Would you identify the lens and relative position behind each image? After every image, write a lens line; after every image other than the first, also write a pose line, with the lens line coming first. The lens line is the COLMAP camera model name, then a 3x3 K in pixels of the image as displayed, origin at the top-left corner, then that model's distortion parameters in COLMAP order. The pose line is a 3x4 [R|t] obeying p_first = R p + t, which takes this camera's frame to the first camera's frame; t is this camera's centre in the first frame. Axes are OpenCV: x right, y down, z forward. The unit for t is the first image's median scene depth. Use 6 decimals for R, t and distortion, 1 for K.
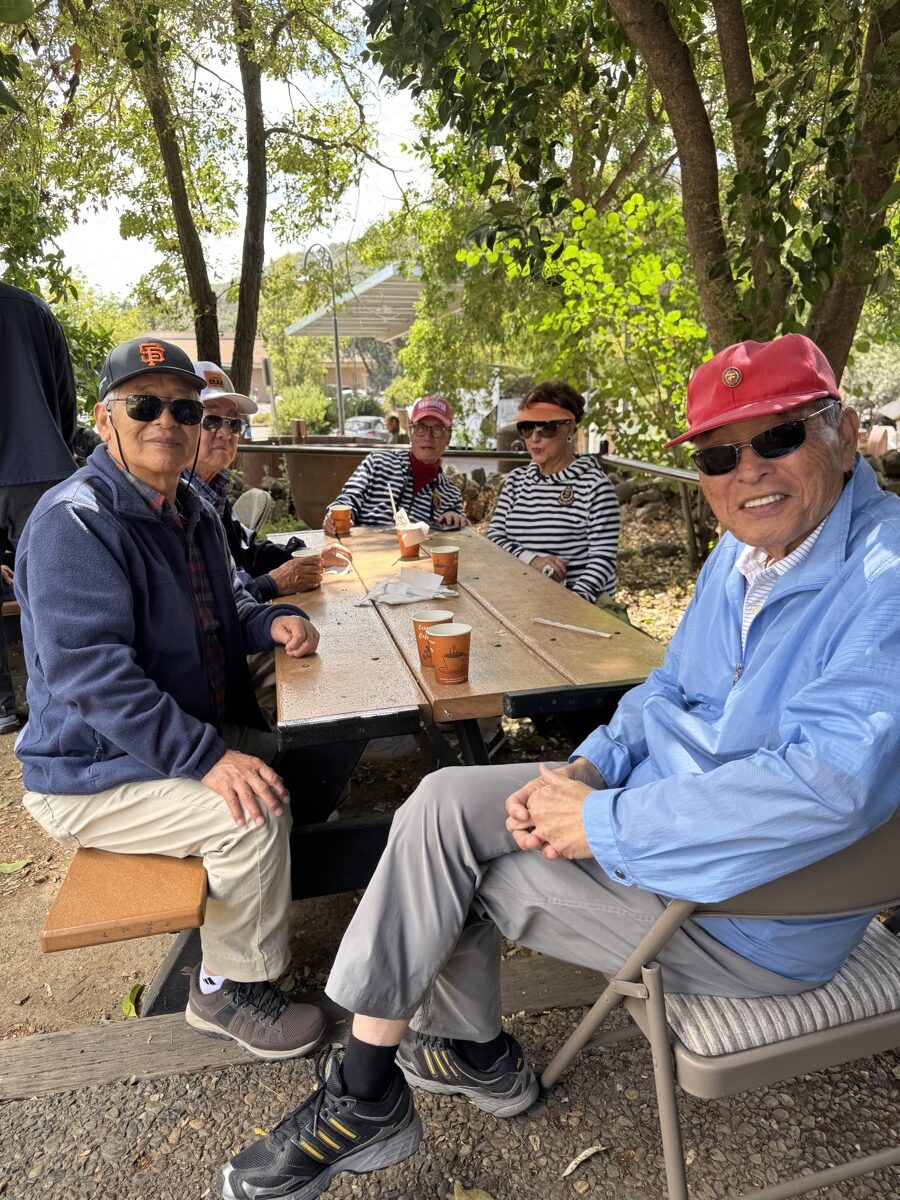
lens RADIAL K [[844.8, 0, 449.9], [0, 844.8, 599.6], [0, 0, 1]] dist [-0.000648, -0.023656]
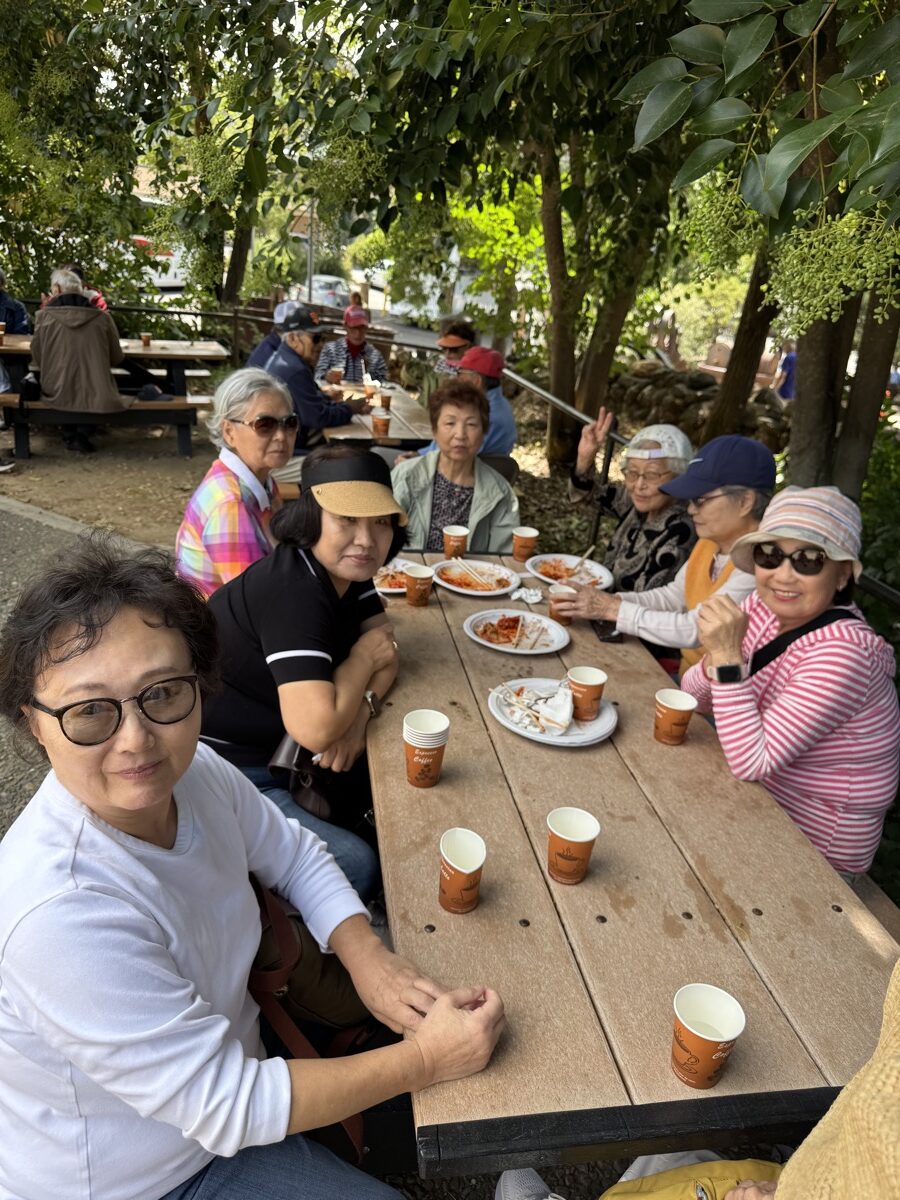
lens RADIAL K [[844.8, 0, 450.0], [0, 844.8, 601.0], [0, 0, 1]] dist [-0.000648, -0.023656]
pose [[0.992668, 0.090592, 0.080025, 0.013318], [-0.101435, 0.984384, 0.143874, 0.056961], [-0.065742, -0.150936, 0.986355, -0.537292]]
